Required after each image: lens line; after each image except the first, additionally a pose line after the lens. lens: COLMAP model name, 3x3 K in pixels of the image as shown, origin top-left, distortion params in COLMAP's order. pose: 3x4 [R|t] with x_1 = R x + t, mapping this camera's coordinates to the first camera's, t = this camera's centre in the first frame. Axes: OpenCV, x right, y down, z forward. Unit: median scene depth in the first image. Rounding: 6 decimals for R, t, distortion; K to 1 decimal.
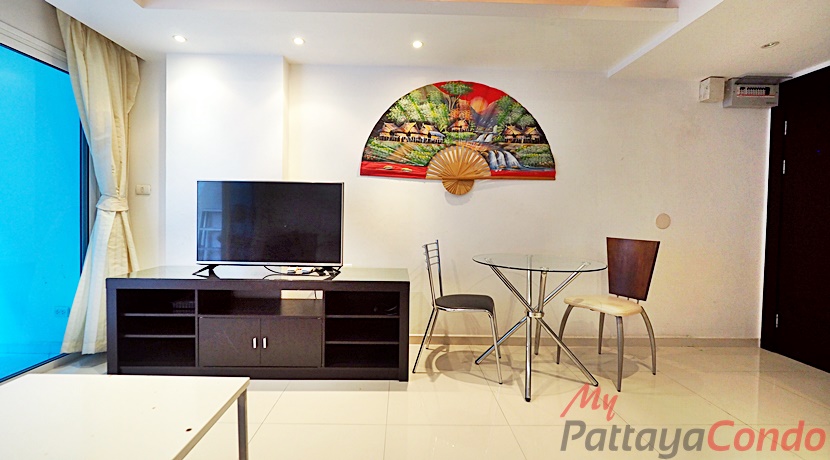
lens RADIAL K [[347.8, 0, 409.2], [0, 347.8, 224.6], [0, 0, 1]] dist [-0.013762, 0.003746]
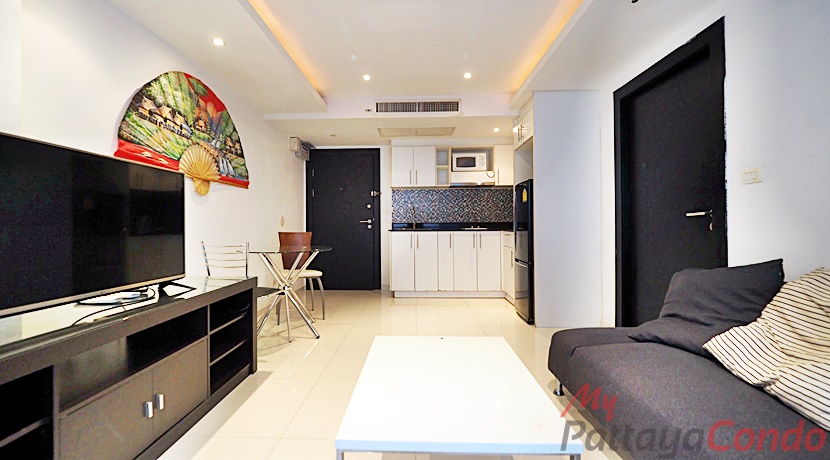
lens RADIAL K [[347.8, 0, 399.5], [0, 347.8, 226.5], [0, 0, 1]] dist [-0.013762, 0.003746]
pose [[0.069898, -0.017096, 0.997408, -0.816021], [0.033935, 0.999315, 0.014750, 0.008077], [-0.996977, 0.032816, 0.070431, 0.379960]]
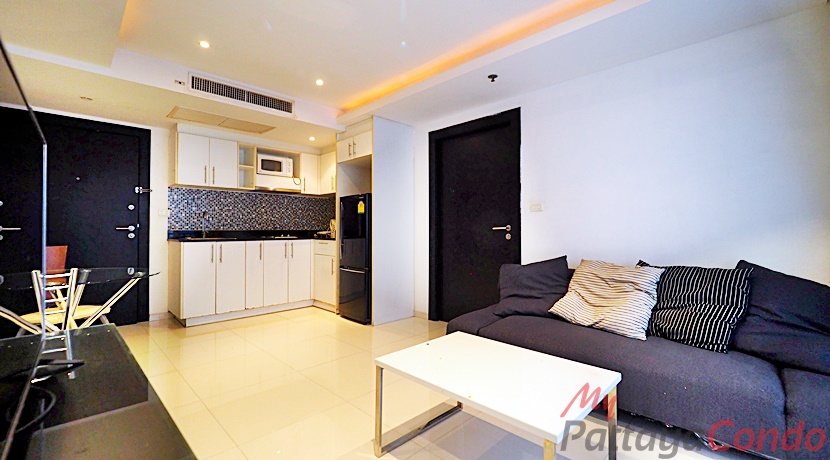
lens RADIAL K [[347.8, 0, 409.9], [0, 347.8, 224.7], [0, 0, 1]] dist [-0.013762, 0.003746]
pose [[-0.678329, -0.001830, 0.734756, -0.665919], [0.011325, 0.999852, 0.012946, -0.016755], [-0.734671, 0.017103, -0.678208, 0.797745]]
